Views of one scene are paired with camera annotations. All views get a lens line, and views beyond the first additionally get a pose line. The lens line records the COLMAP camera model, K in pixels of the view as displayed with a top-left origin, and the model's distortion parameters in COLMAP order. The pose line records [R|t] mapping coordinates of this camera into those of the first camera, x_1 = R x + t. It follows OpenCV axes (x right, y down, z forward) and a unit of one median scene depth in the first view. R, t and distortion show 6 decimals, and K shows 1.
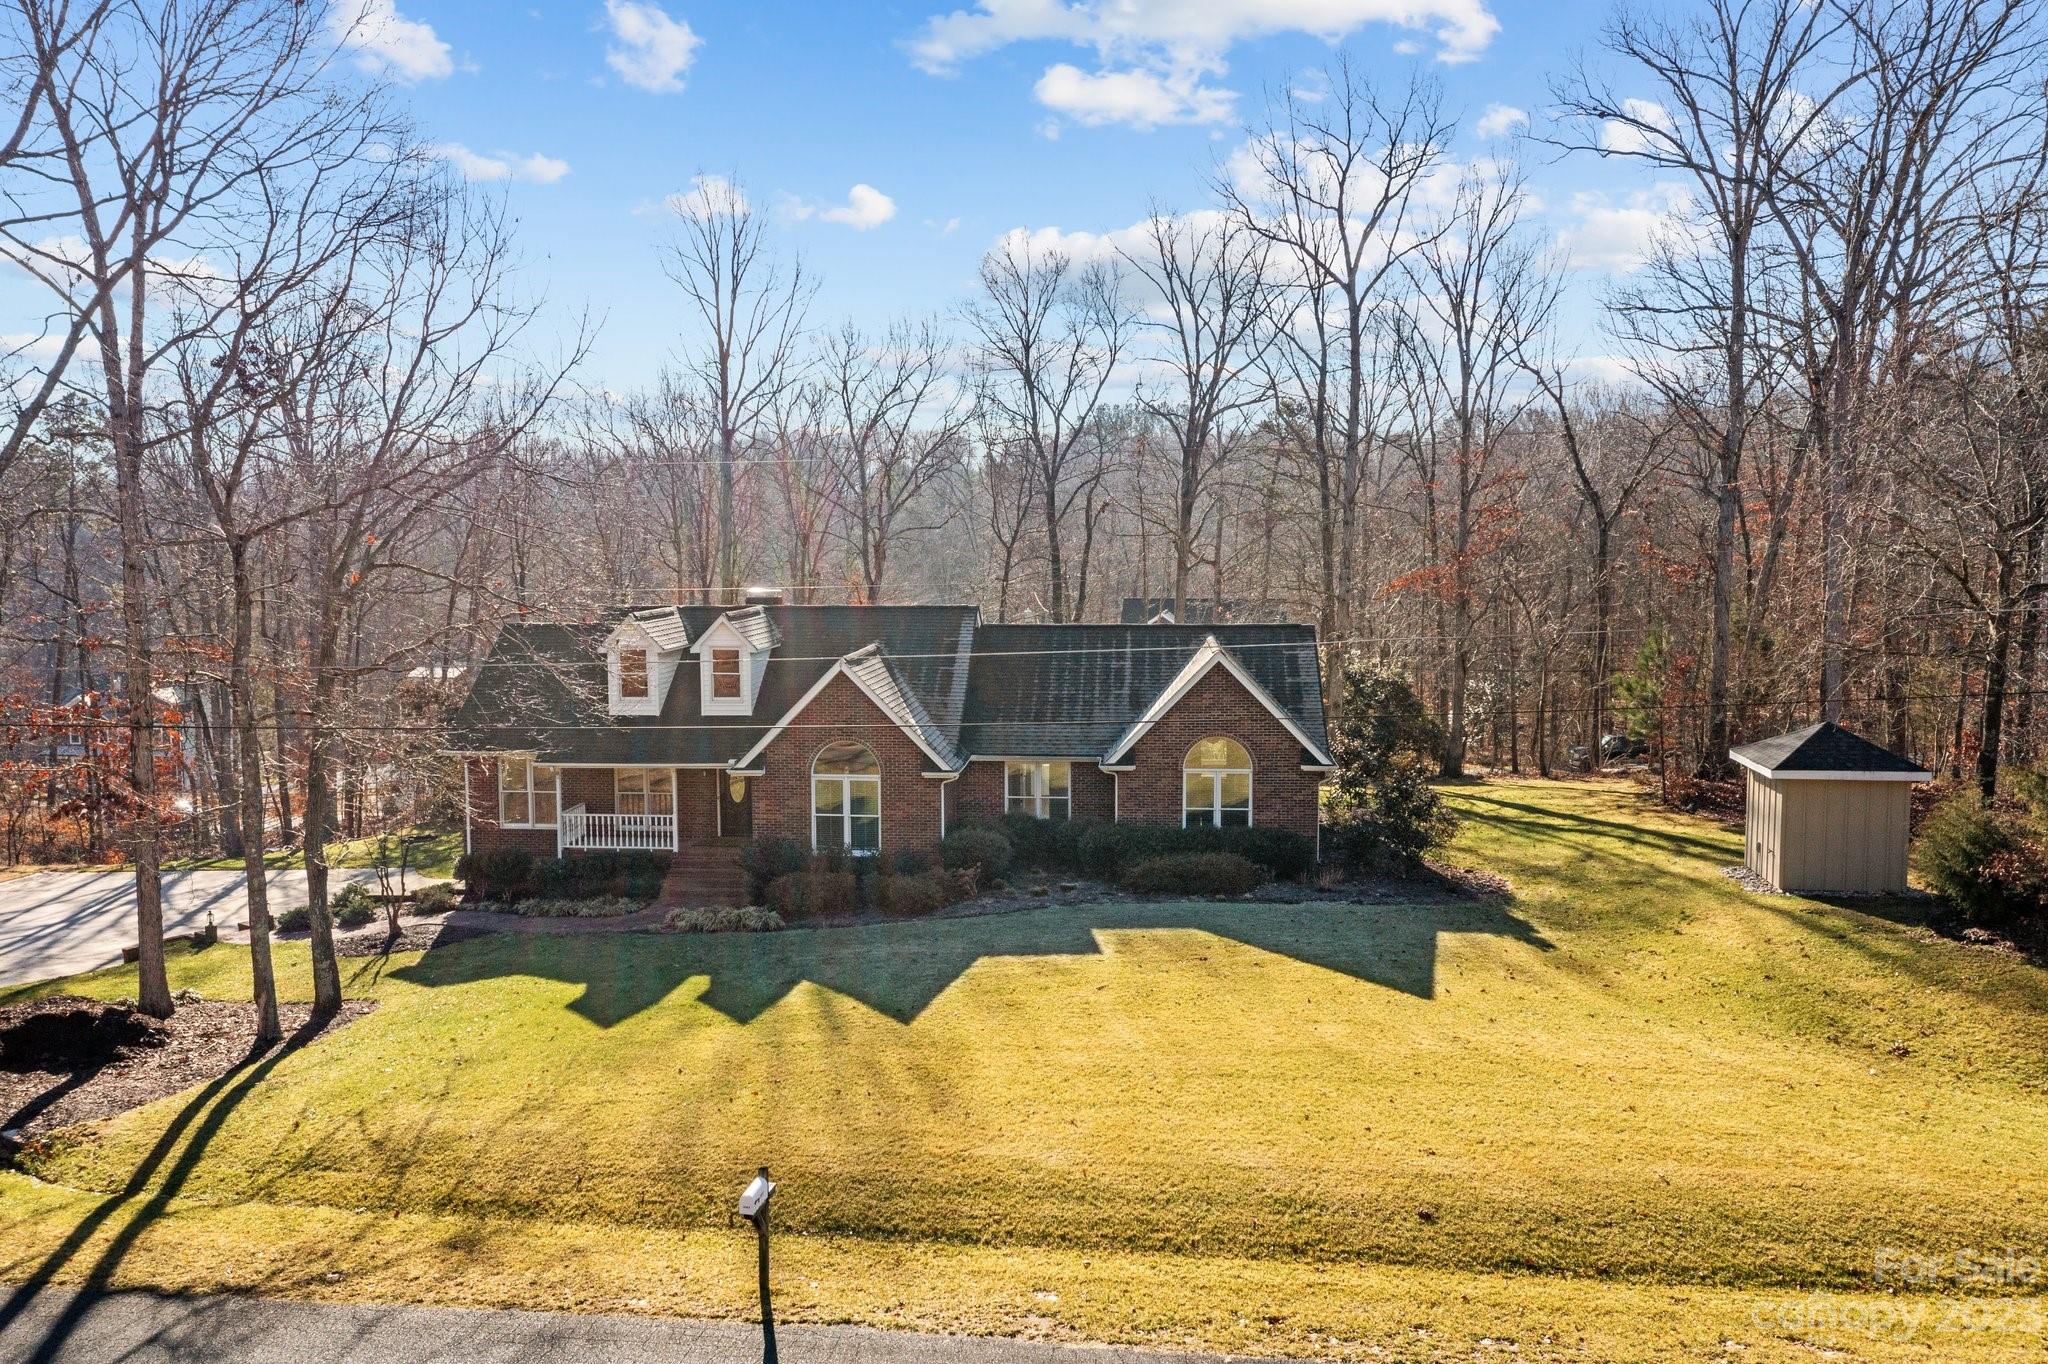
lens RADIAL K [[1651.0, 0, 1036.4], [0, 1651.0, 676.0], [0, 0, 1]] dist [-0.009422, 0.038727]
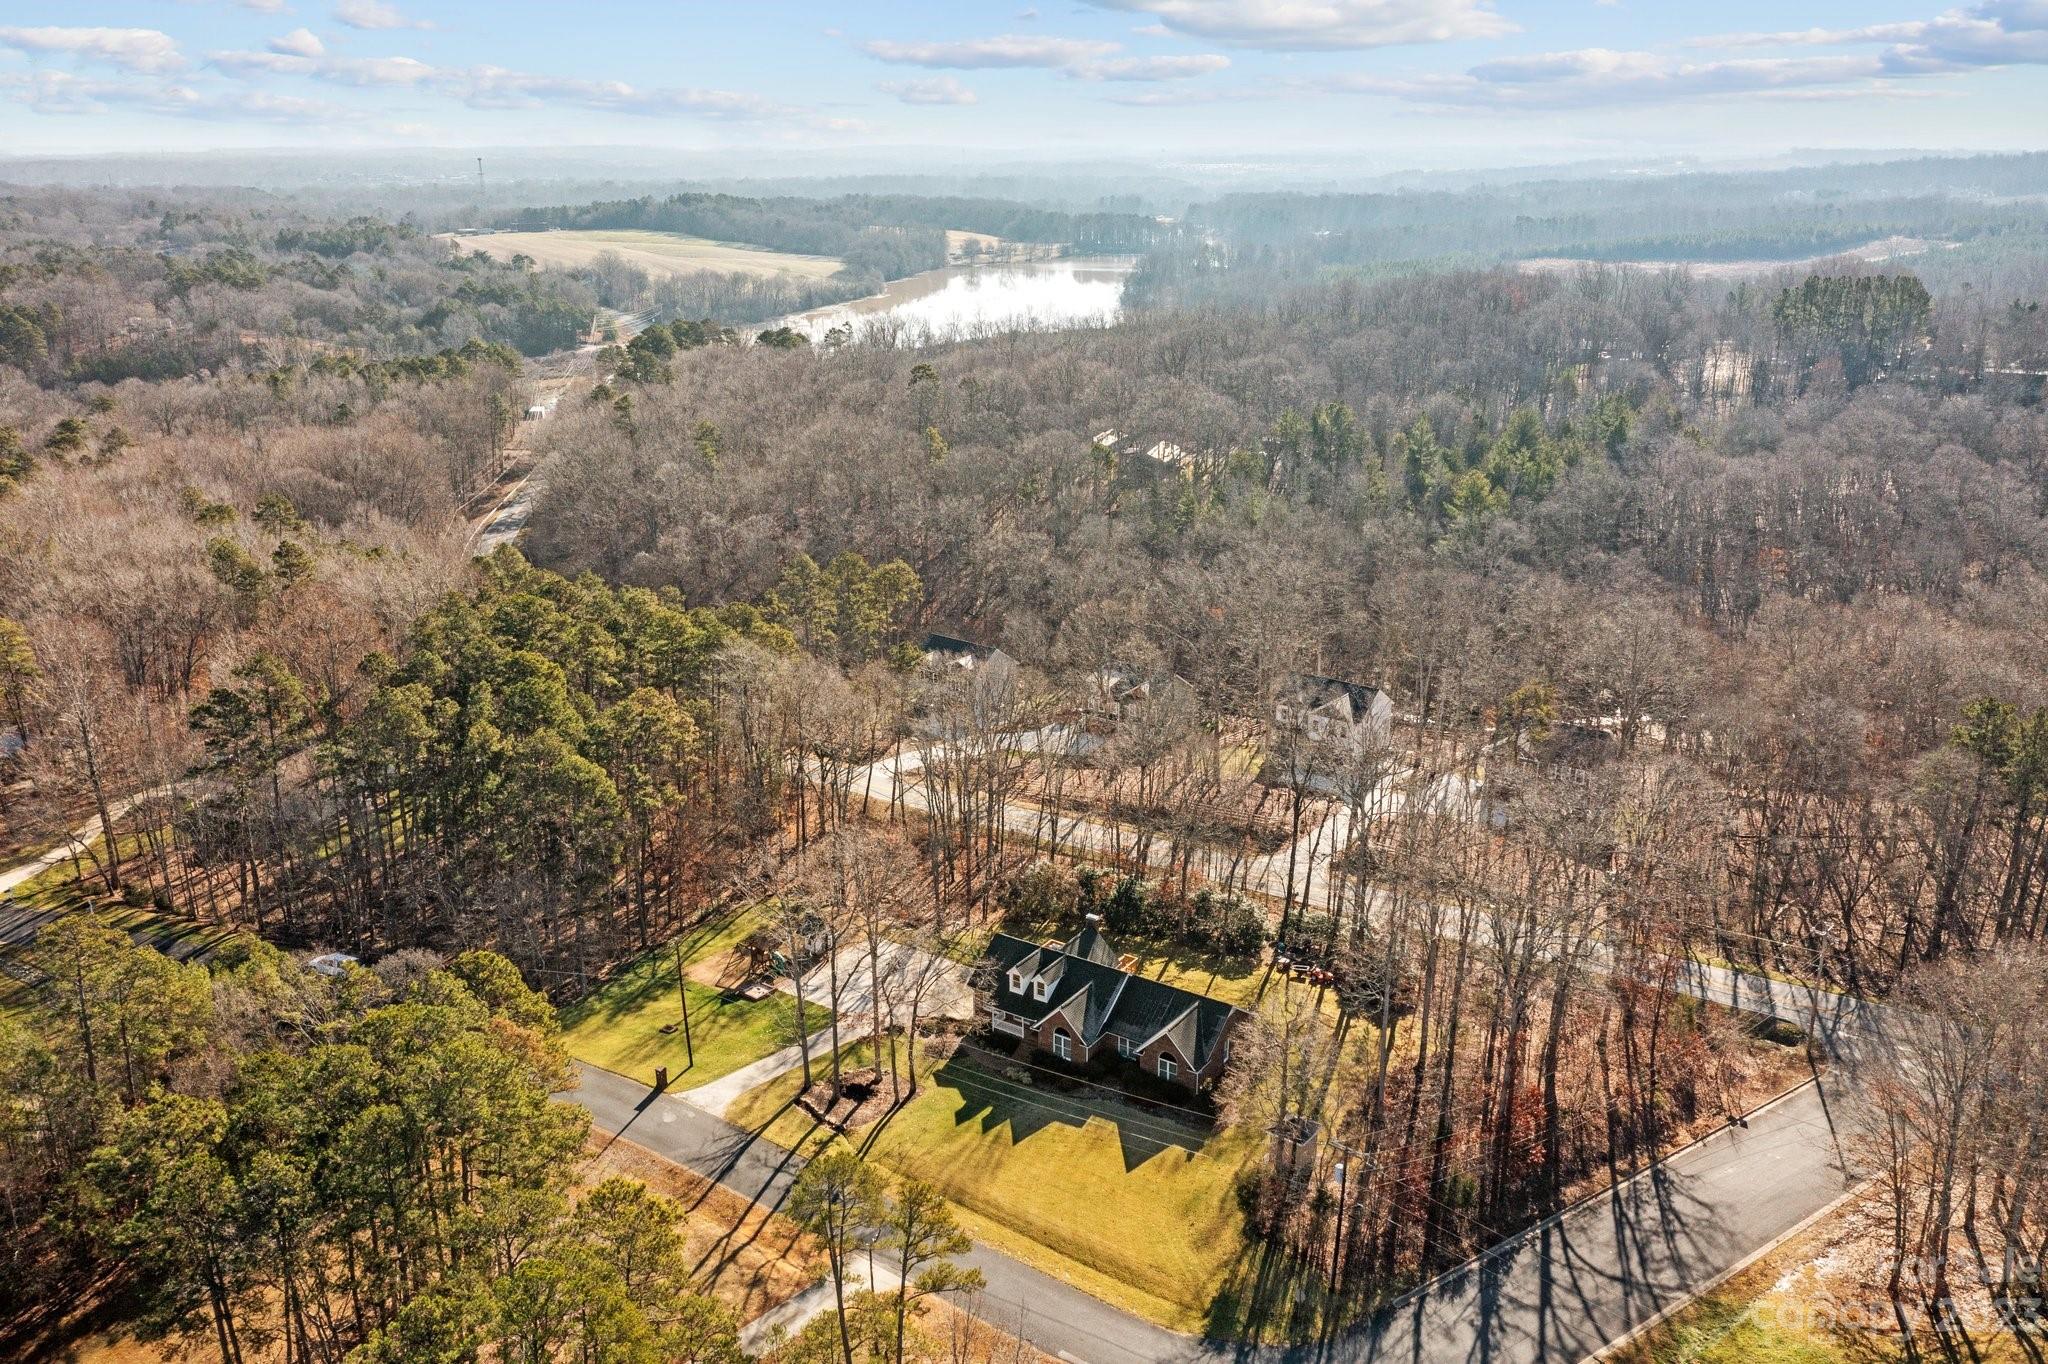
lens RADIAL K [[1651.0, 0, 1005.1], [0, 1651.0, 686.2], [0, 0, 1]] dist [-0.009422, 0.038727]
pose [[0.868259, 0.153317, -0.471826, 1.210949], [-0.040063, 0.969612, 0.241346, -1.380904], [0.494490, -0.190649, 0.848017, -1.699822]]
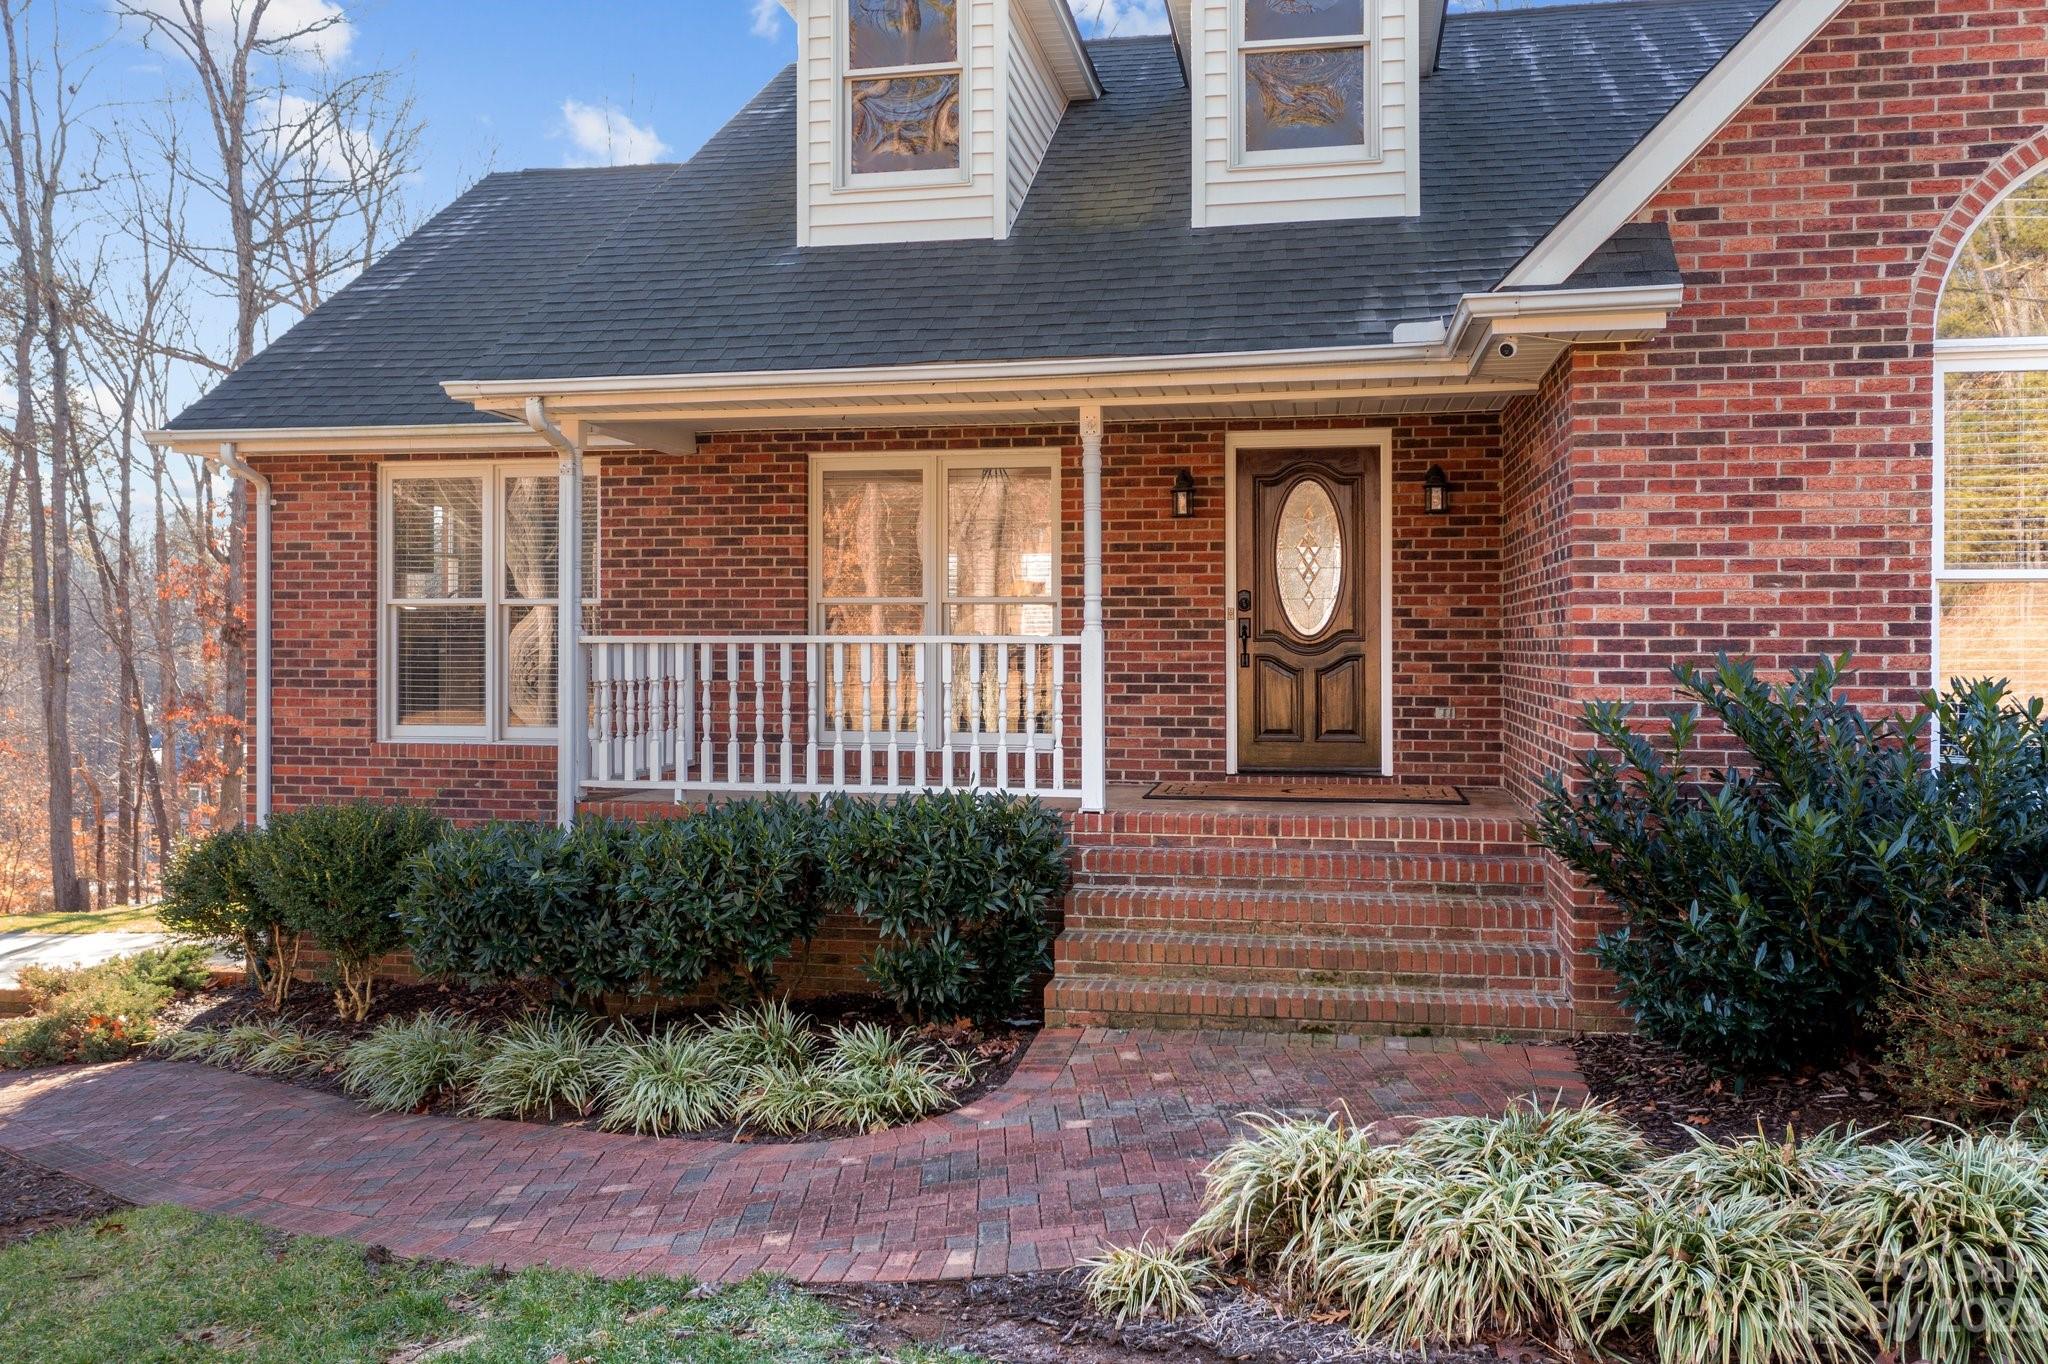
lens RADIAL K [[1651.0, 0, 1010.7], [0, 1651.0, 683.0], [0, 0, 1]] dist [-0.009422, 0.038727]
pose [[0.993306, 0.004039, -0.115438, -0.204879], [-0.012530, 0.997259, -0.072923, 0.105703], [0.114827, 0.073882, 0.990634, 0.789477]]
